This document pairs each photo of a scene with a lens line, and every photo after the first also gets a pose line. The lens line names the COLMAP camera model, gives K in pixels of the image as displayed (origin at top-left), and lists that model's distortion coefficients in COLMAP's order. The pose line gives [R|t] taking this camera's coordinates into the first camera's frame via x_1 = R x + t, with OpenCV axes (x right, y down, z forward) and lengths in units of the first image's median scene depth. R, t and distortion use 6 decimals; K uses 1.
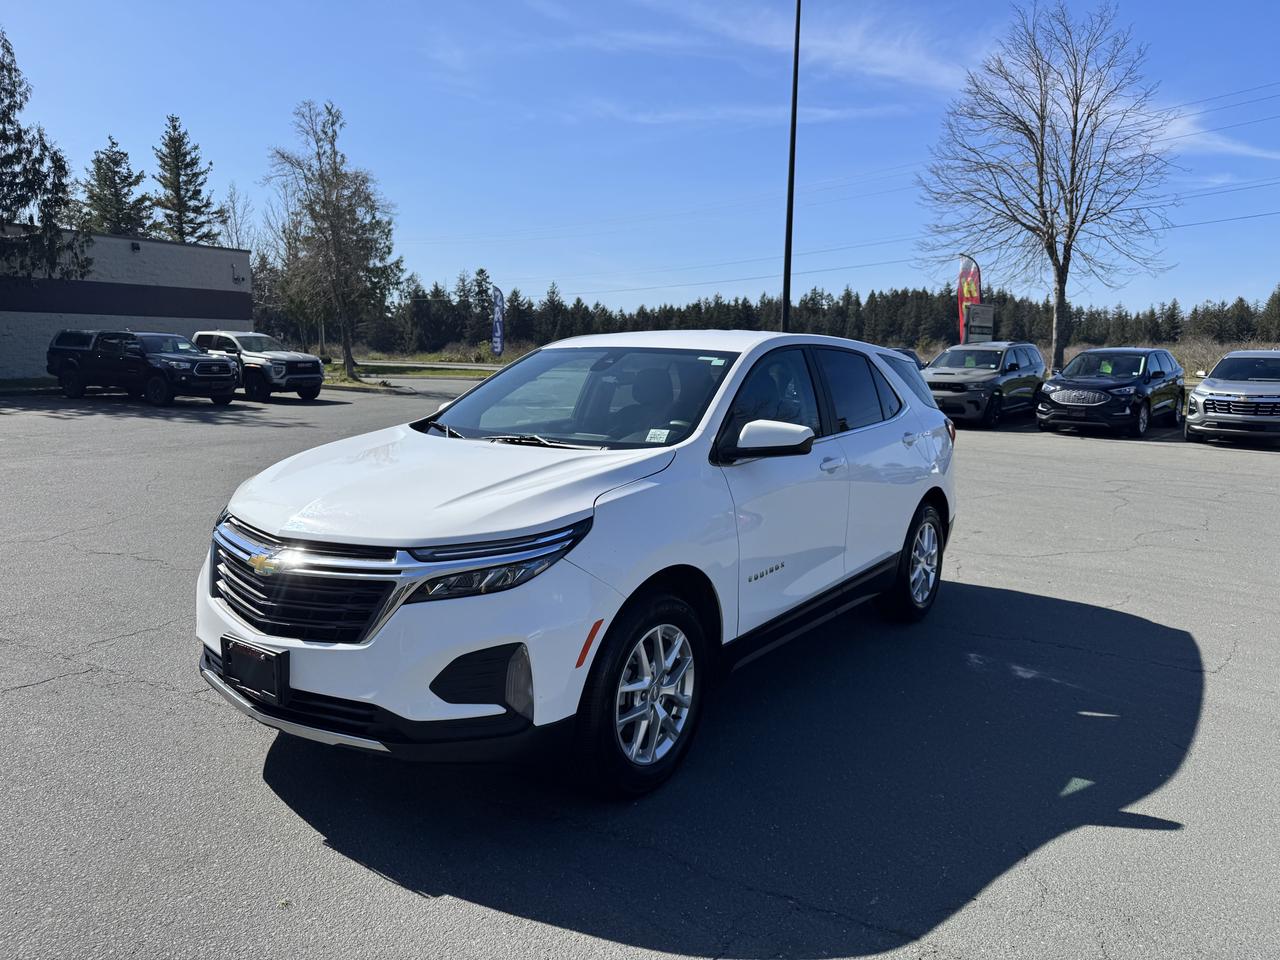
lens RADIAL K [[922.0, 0, 645.0], [0, 922.0, 507.8], [0, 0, 1]] dist [0.001753, 0.001940]
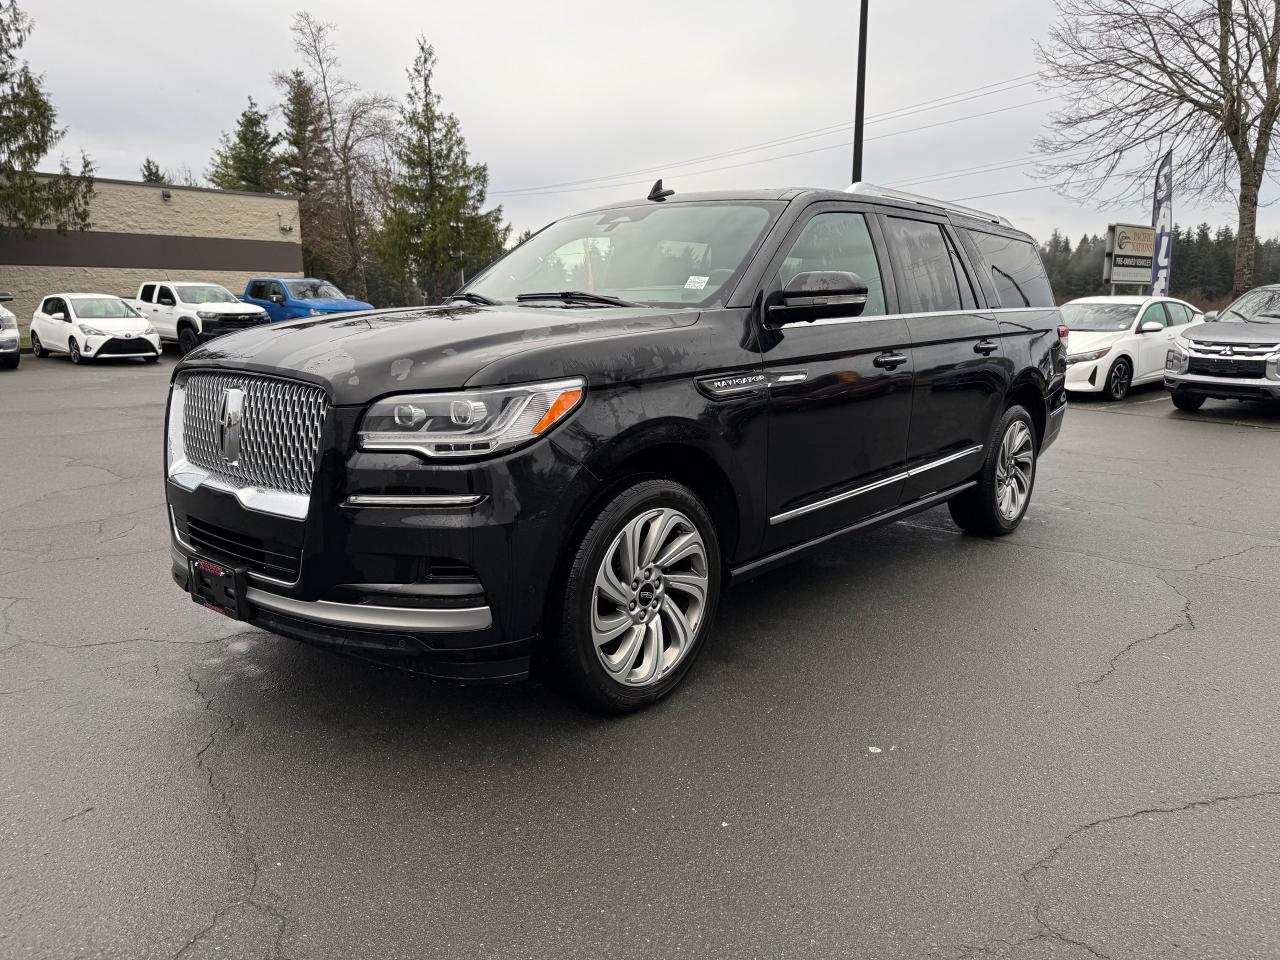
lens RADIAL K [[920.3, 0, 635.8], [0, 920.3, 508.2], [0, 0, 1]] dist [0.013750, -0.013665]
pose [[0.978603, 0.031009, -0.203406, 0.126504], [-0.021927, 0.998666, 0.046753, -0.022940], [0.204584, -0.041292, 0.977978, 0.190271]]
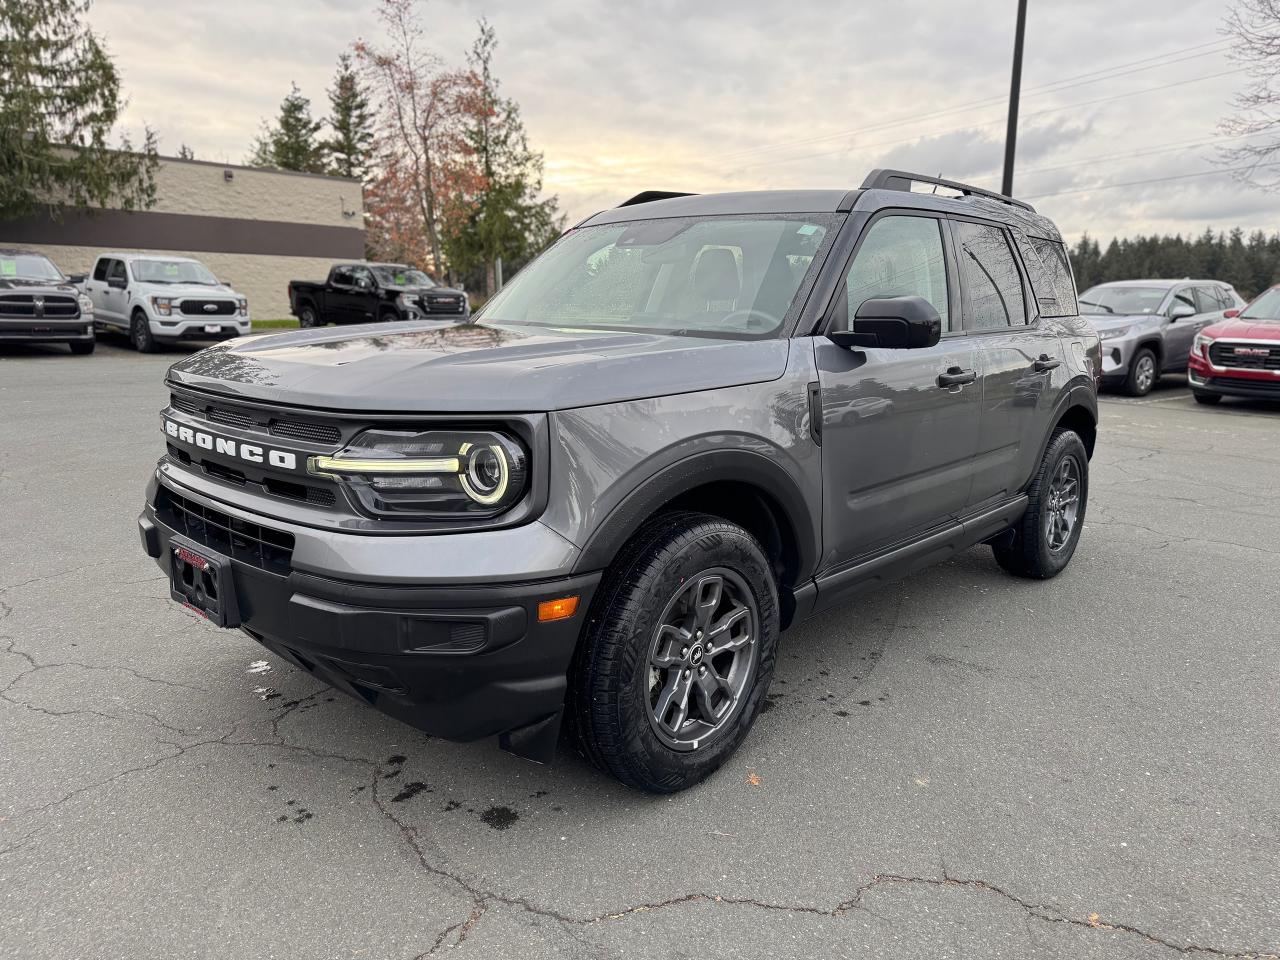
lens RADIAL K [[922.0, 0, 645.0], [0, 922.0, 507.8], [0, 0, 1]] dist [0.001753, 0.001940]
pose [[0.976213, 0.049180, -0.211164, 0.046974], [-0.039380, 0.997954, 0.050367, -0.027065], [0.213209, -0.040854, 0.976152, 0.230693]]
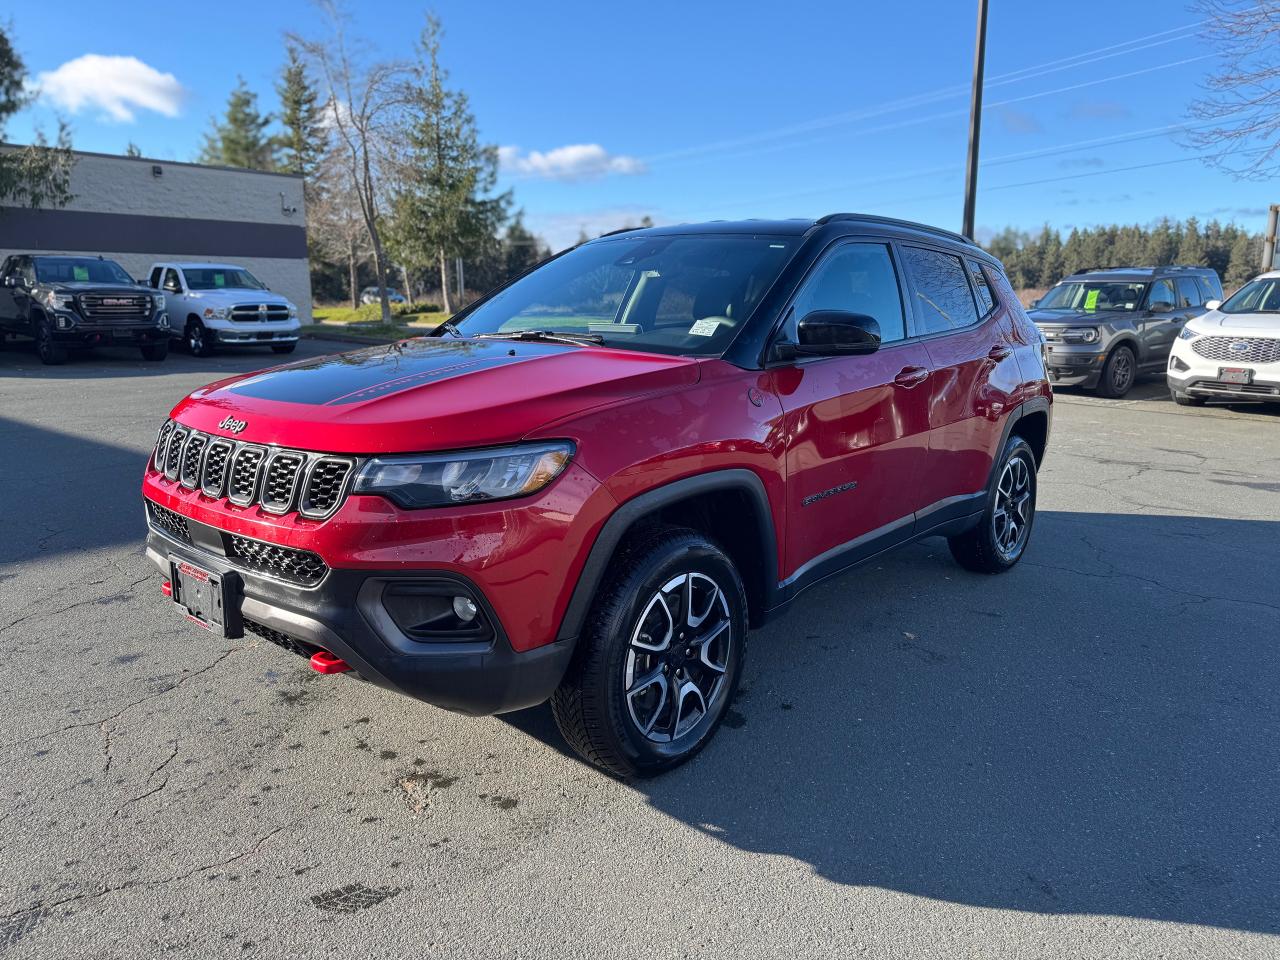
lens RADIAL K [[922.0, 0, 645.0], [0, 922.0, 507.8], [0, 0, 1]] dist [0.001753, 0.001940]
pose [[0.983082, 0.030964, -0.180527, 0.051348], [-0.021467, 0.998292, 0.054326, -0.035739], [0.181901, -0.049531, 0.982069, 0.268652]]
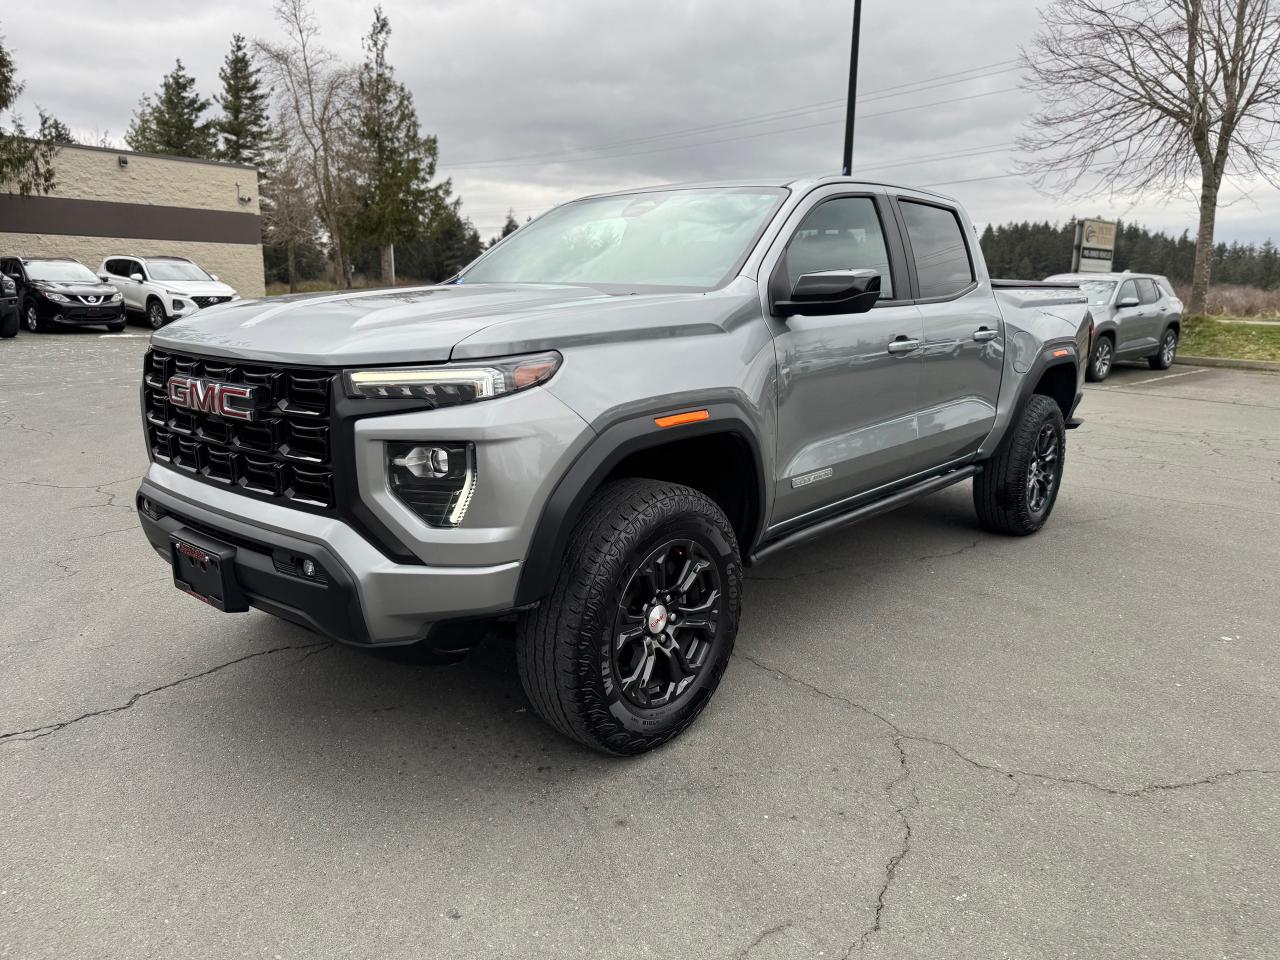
lens RADIAL K [[927.3, 0, 641.5], [0, 927.3, 499.4], [0, 0, 1]] dist [-0.029420, 0.032489]
pose [[0.993549, 0.031104, -0.109051, 0.067155], [-0.024977, 0.998056, 0.057104, -0.018989], [0.110615, -0.054012, 0.992395, 0.161618]]
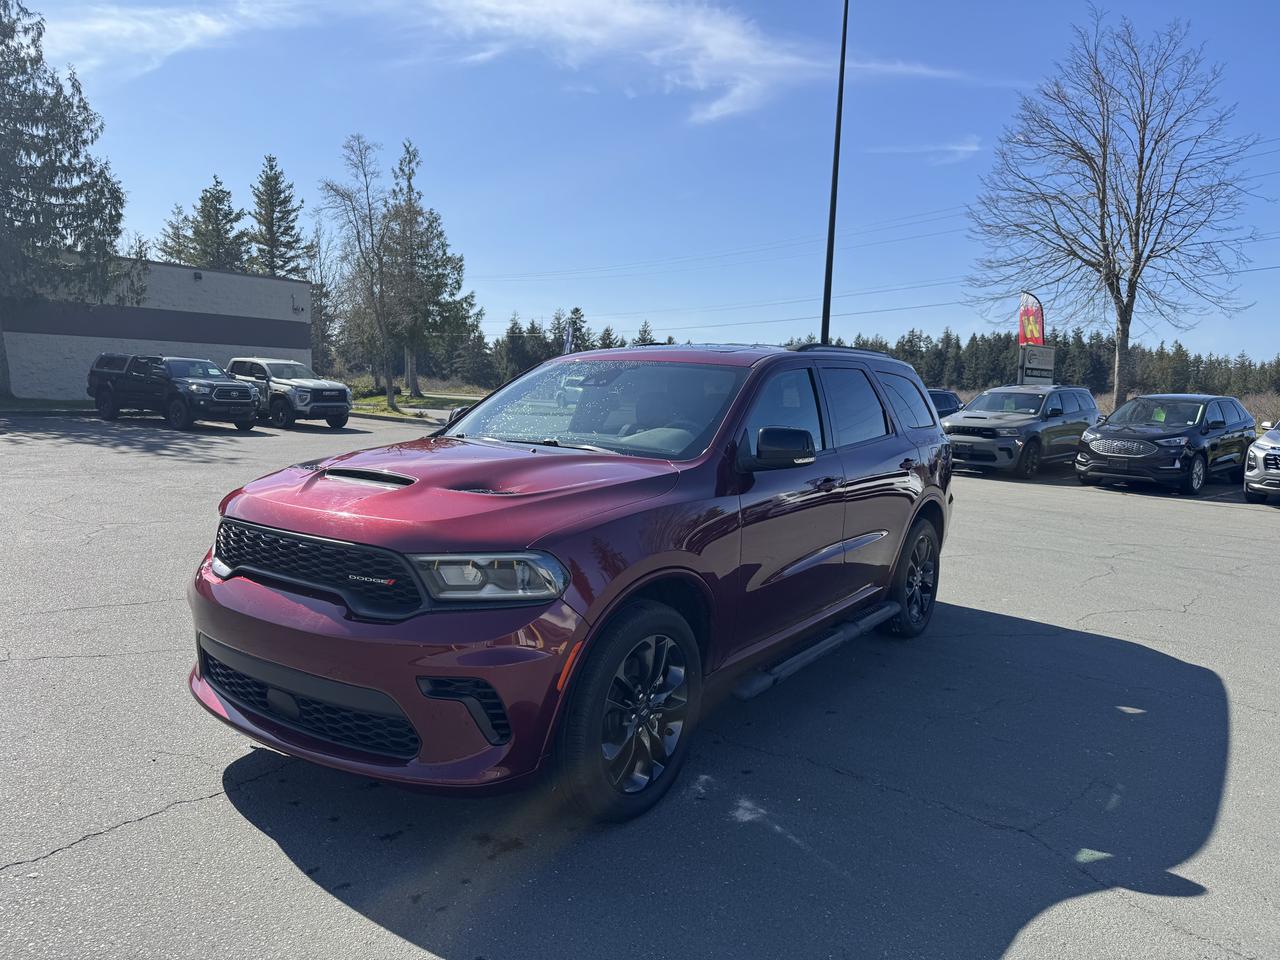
lens RADIAL K [[915.3, 0, 638.4], [0, 915.3, 511.6], [0, 0, 1]] dist [0.031862, -0.036178]
pose [[0.993747, 0.037070, -0.105324, 0.063737], [-0.040913, 0.998565, -0.034568, -0.004795], [0.103891, 0.038661, 0.993837, 0.041388]]
